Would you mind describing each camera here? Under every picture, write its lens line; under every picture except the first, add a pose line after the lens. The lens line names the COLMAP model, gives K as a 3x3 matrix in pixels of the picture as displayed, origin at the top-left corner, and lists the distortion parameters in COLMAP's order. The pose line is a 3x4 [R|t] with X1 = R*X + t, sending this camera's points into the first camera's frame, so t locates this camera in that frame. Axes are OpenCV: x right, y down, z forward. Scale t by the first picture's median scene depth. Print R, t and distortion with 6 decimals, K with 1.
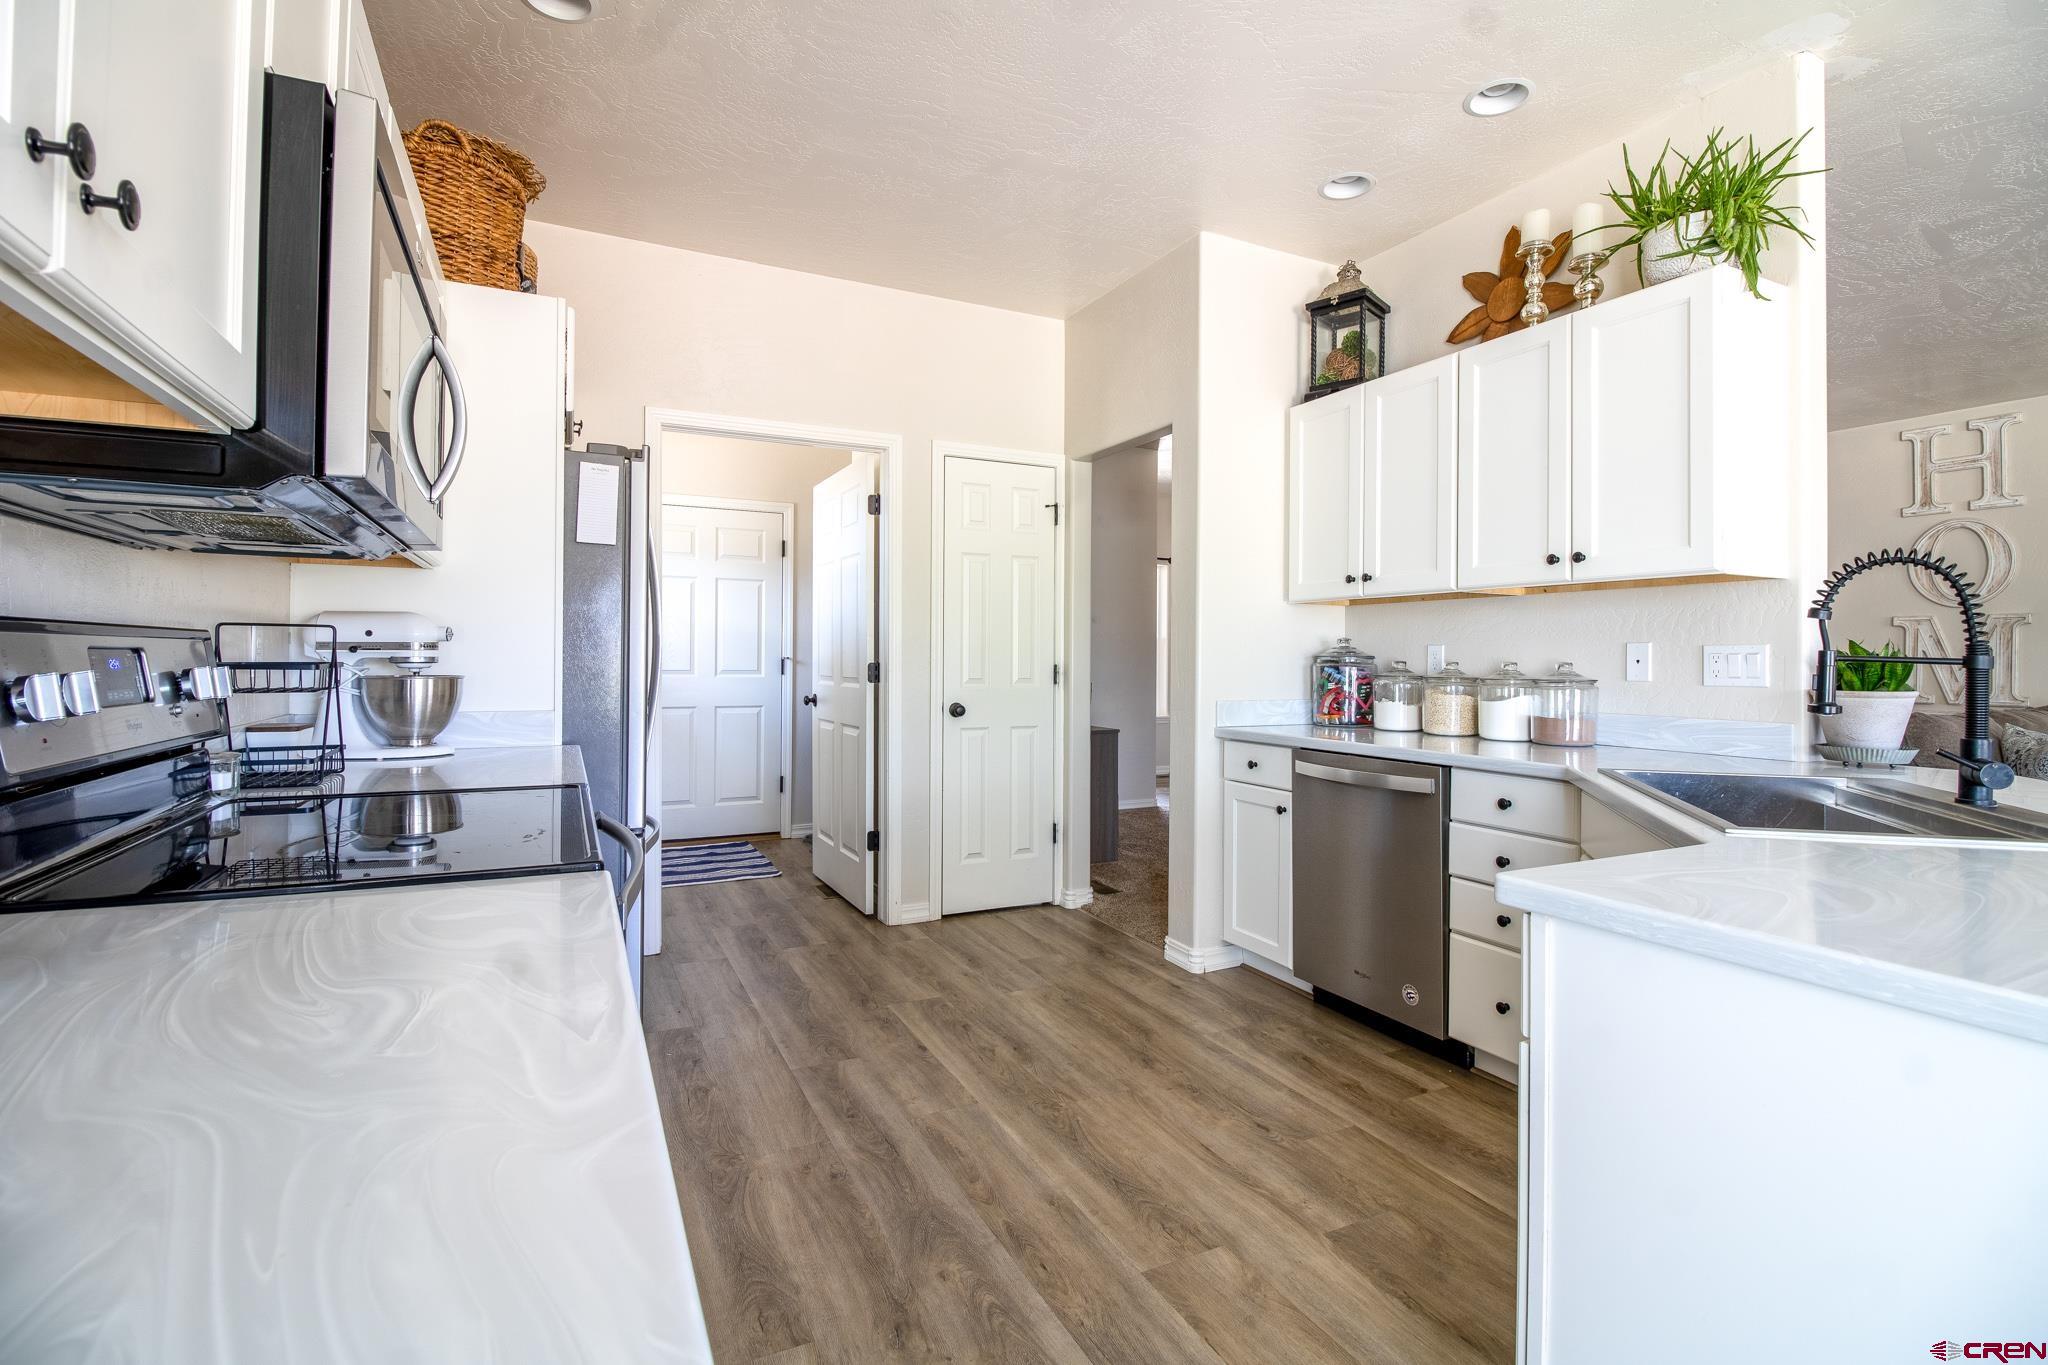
lens RADIAL K [[936.4, 0, 1024.9], [0, 936.4, 670.9], [0, 0, 1]] dist [-0.010291, -0.003377]
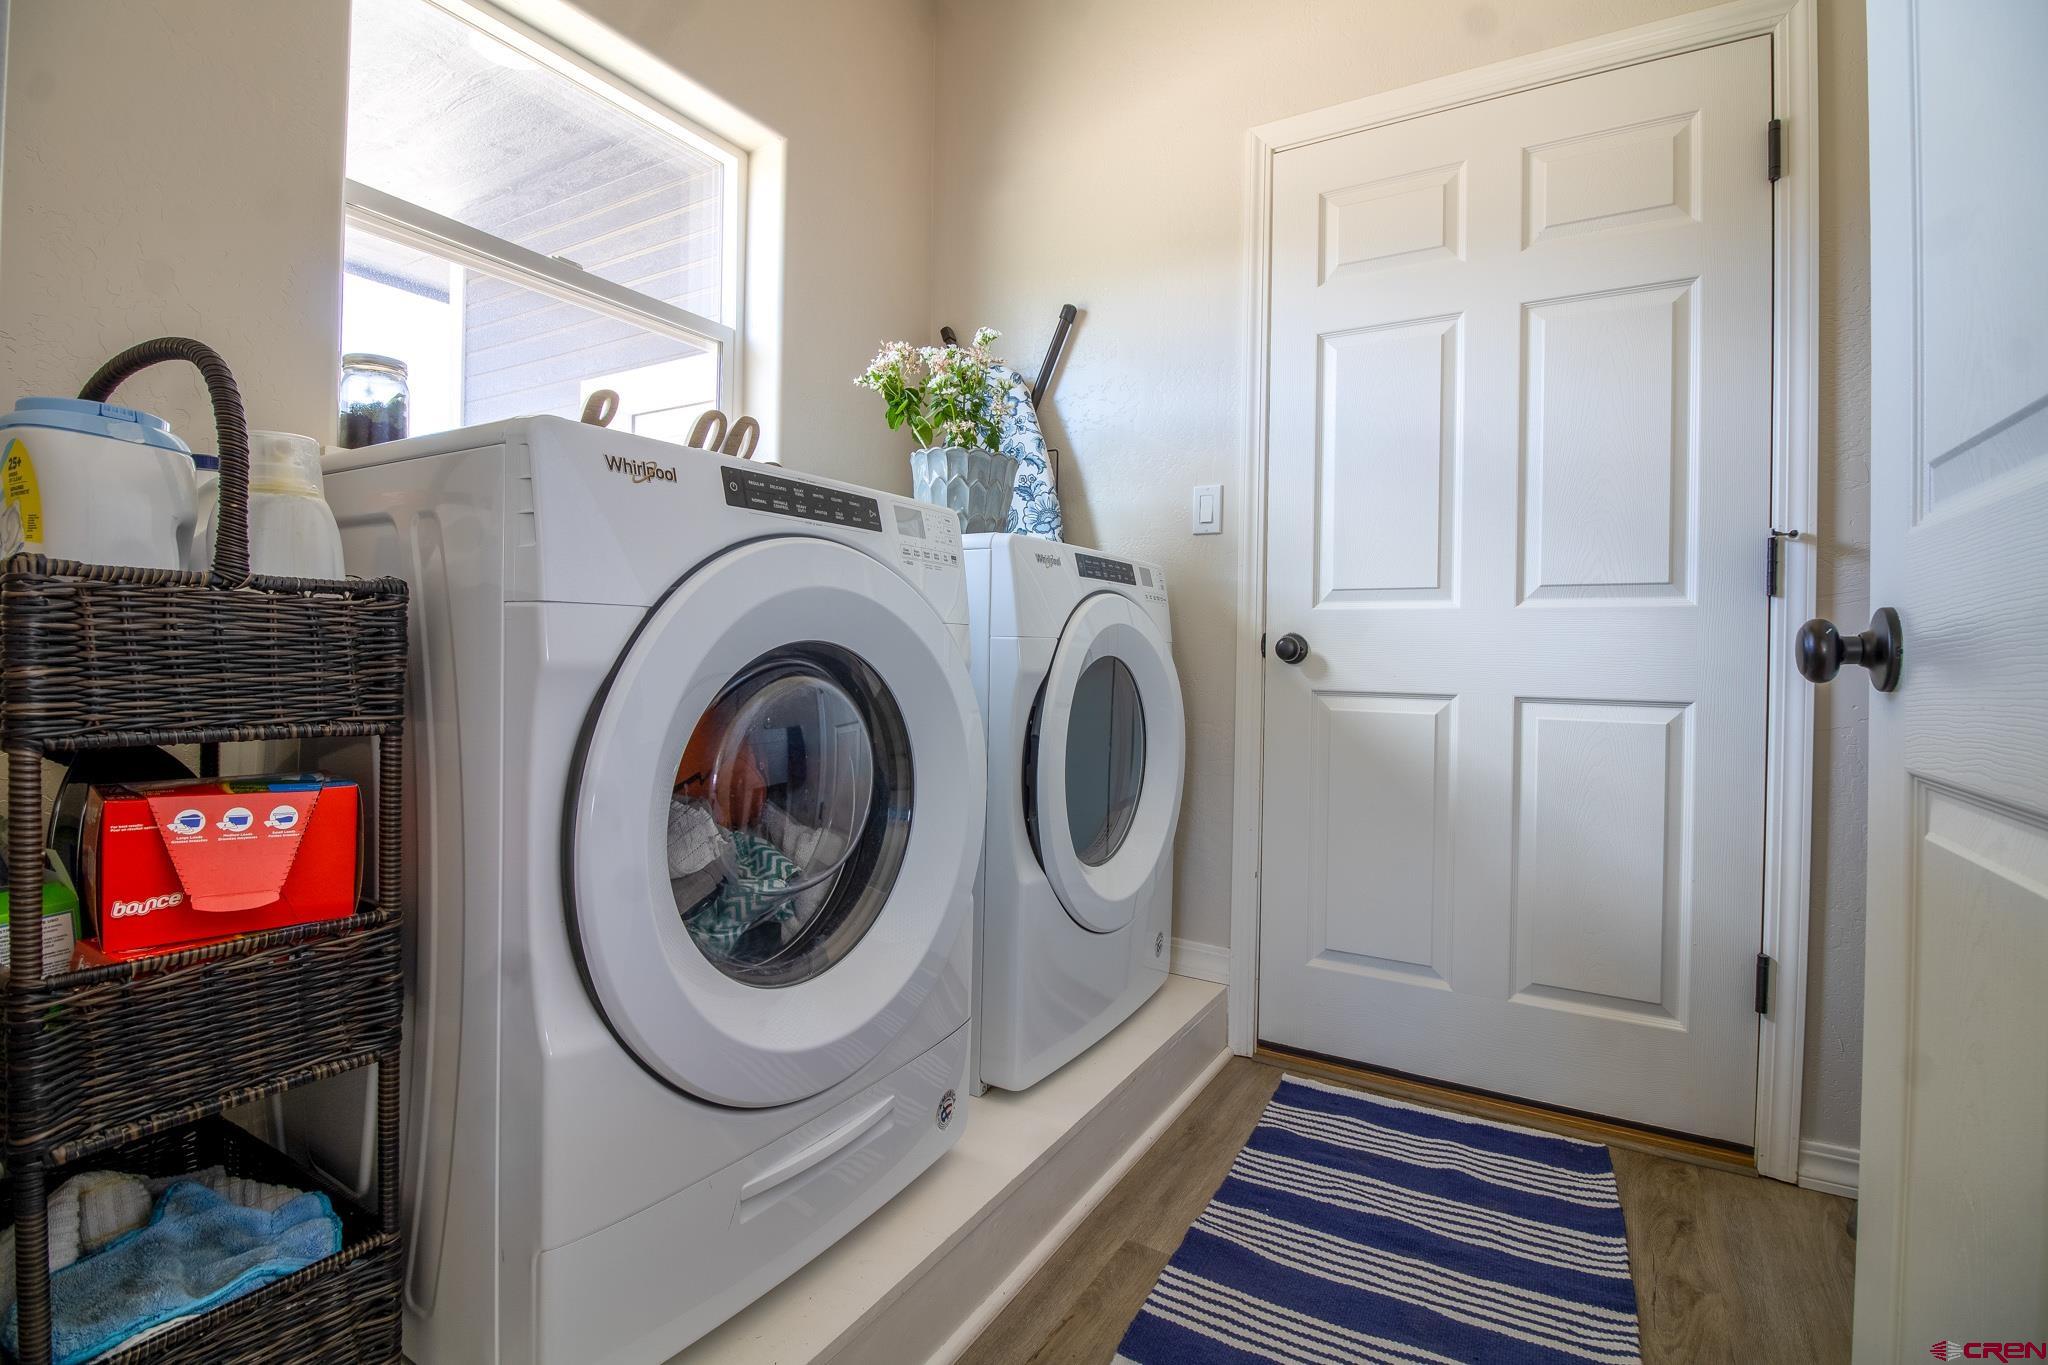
lens RADIAL K [[936.4, 0, 1036.5], [0, 936.4, 665.2], [0, 0, 1]] dist [-0.010291, -0.003377]
pose [[0.548437, 0.008000, -0.836153, -0.146956], [-0.010137, 0.999944, 0.002918, 0.027113], [0.836130, 0.006876, 0.548488, 0.665183]]
